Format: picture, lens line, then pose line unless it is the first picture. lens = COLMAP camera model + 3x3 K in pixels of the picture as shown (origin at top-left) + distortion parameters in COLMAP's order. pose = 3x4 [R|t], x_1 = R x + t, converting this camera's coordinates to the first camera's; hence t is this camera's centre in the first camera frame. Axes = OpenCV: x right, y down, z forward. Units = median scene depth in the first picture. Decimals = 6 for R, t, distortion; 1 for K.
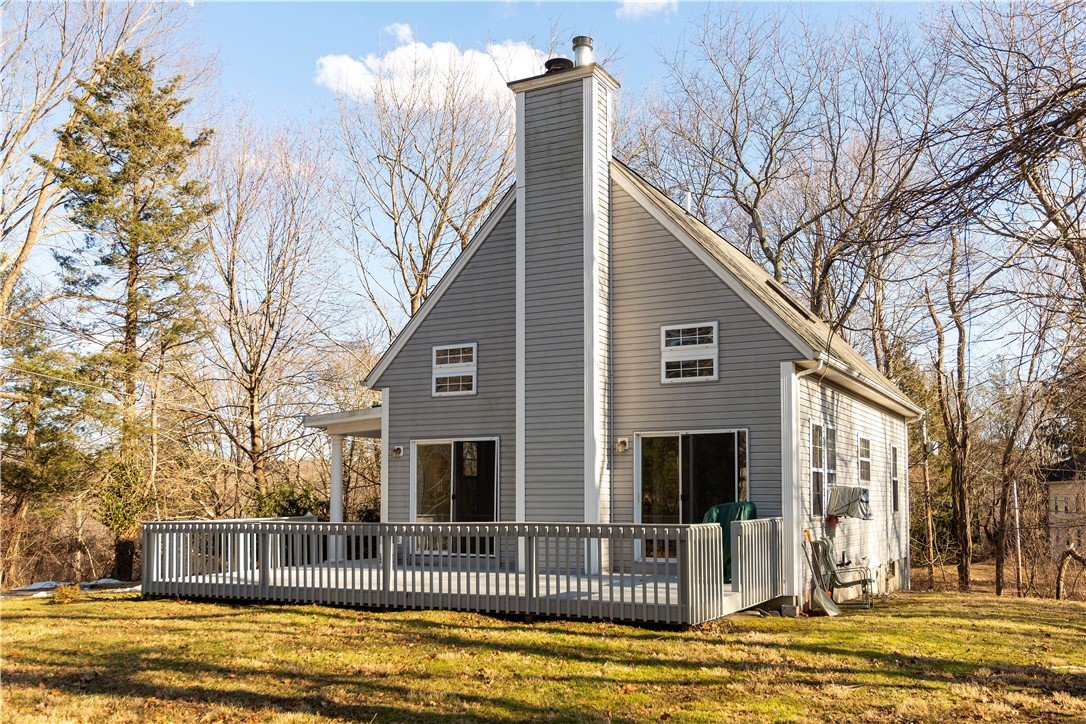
lens RADIAL K [[896.8, 0, 544.8], [0, 896.8, 471.2], [0, 0, 1]] dist [0.008364, 0.011773]
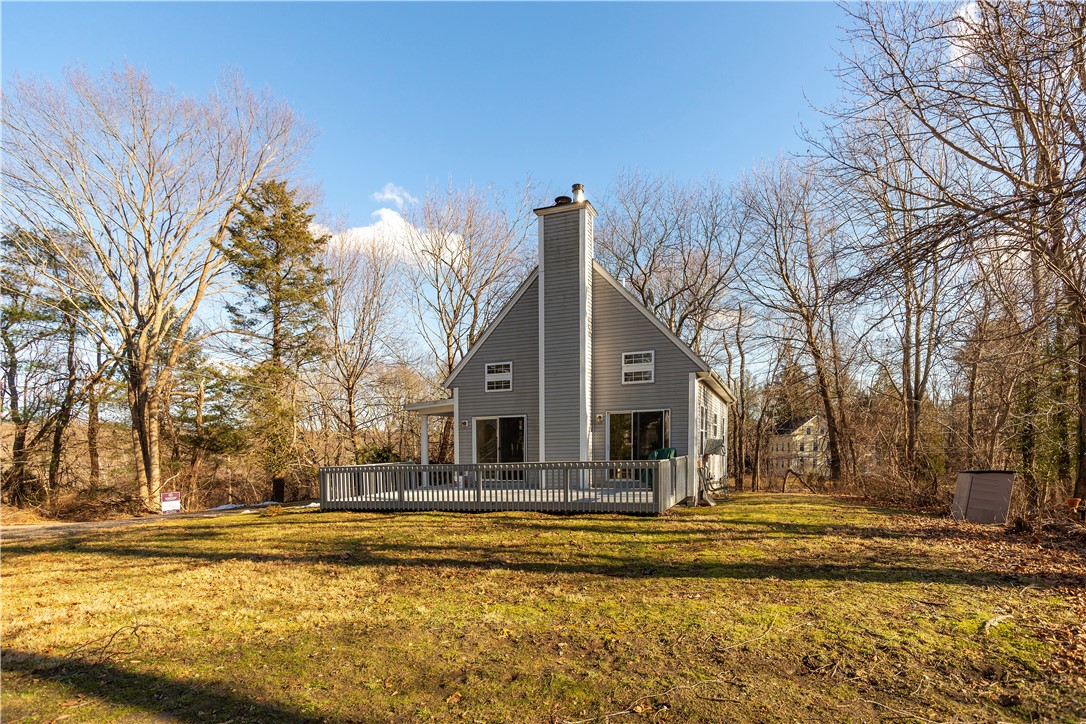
lens RADIAL K [[486.2, 0, 545.6], [0, 486.2, 479.5], [0, 0, 1]] dist [0.000674, -0.000133]
pose [[0.988318, -0.029808, 0.149459, -0.162314], [0.015955, 0.995534, 0.093048, 0.000919], [-0.151565, -0.089576, 0.984380, 0.021591]]
